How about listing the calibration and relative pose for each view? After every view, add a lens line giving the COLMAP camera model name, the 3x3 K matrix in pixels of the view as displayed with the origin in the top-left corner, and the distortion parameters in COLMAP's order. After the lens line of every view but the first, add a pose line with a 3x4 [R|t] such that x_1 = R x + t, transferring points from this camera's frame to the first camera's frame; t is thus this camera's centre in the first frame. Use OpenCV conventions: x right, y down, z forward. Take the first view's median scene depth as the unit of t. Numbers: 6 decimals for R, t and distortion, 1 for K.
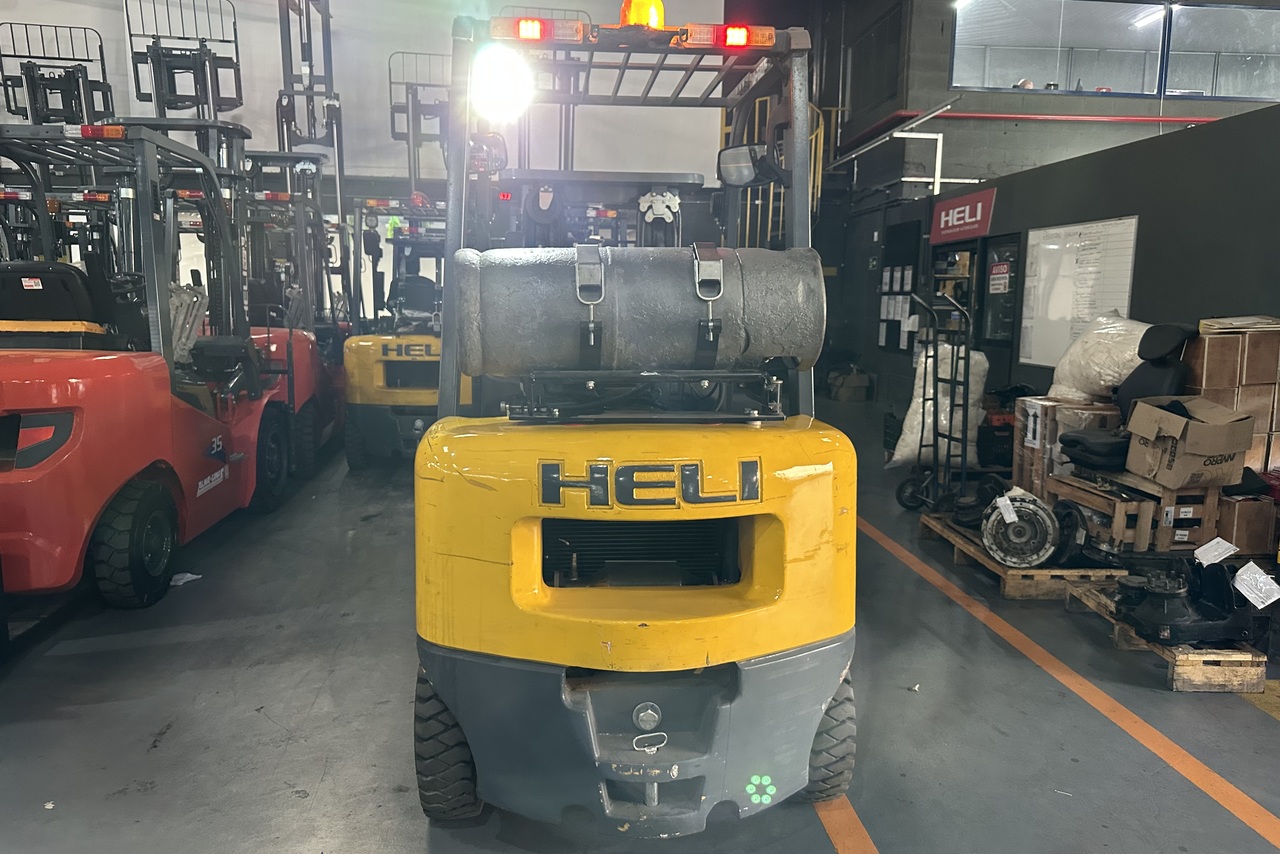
lens RADIAL K [[896.1, 0, 640.0], [0, 896.1, 452.5], [0, 0, 1]] dist [0.001398, -0.000270]
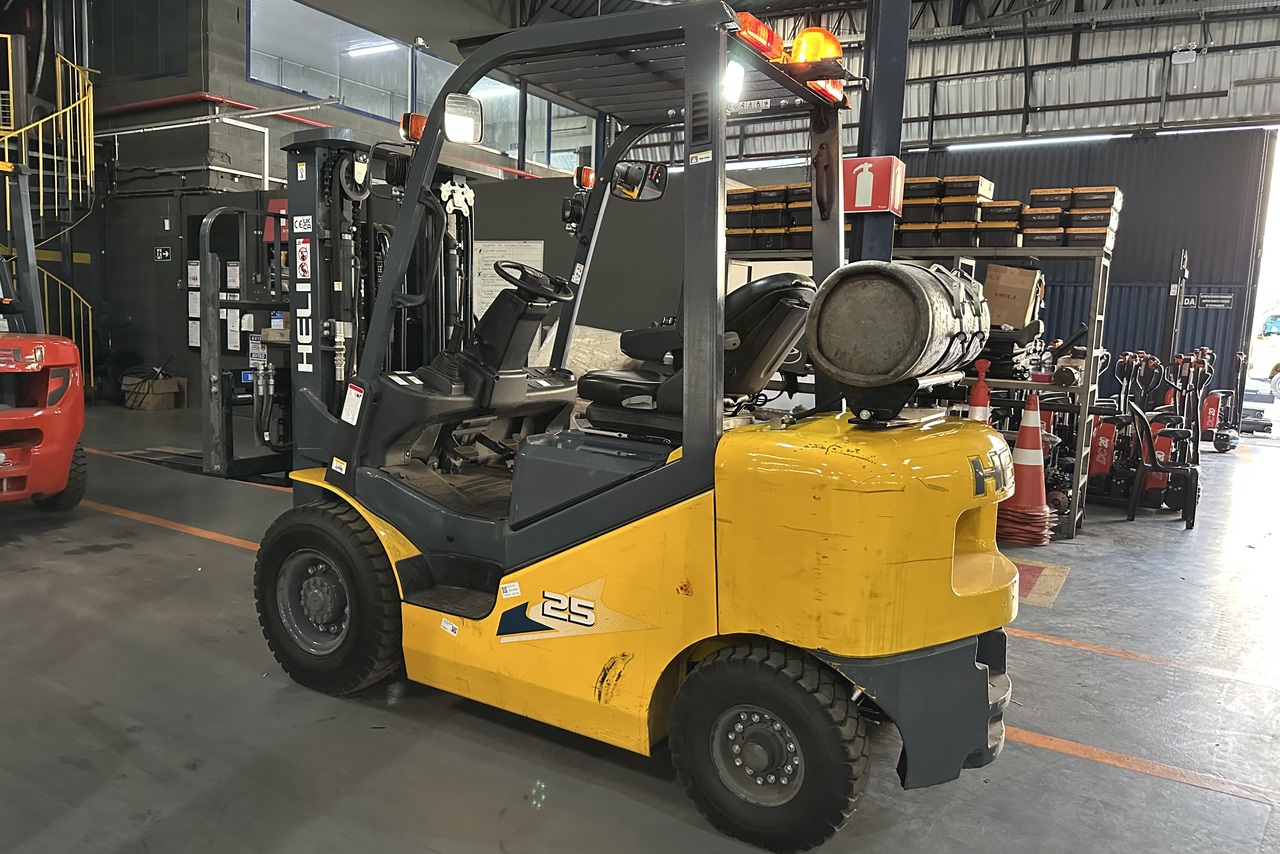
lens RADIAL K [[910.9, 0, 640.0], [0, 910.9, 427.0], [0, 0, 1]] dist [-0.003998, -0.002335]
pose [[0.591815, -0.065957, 0.803371, -0.232539], [0.090417, 0.995789, 0.015148, -0.015429], [-0.800986, 0.063674, 0.595287, 0.119413]]
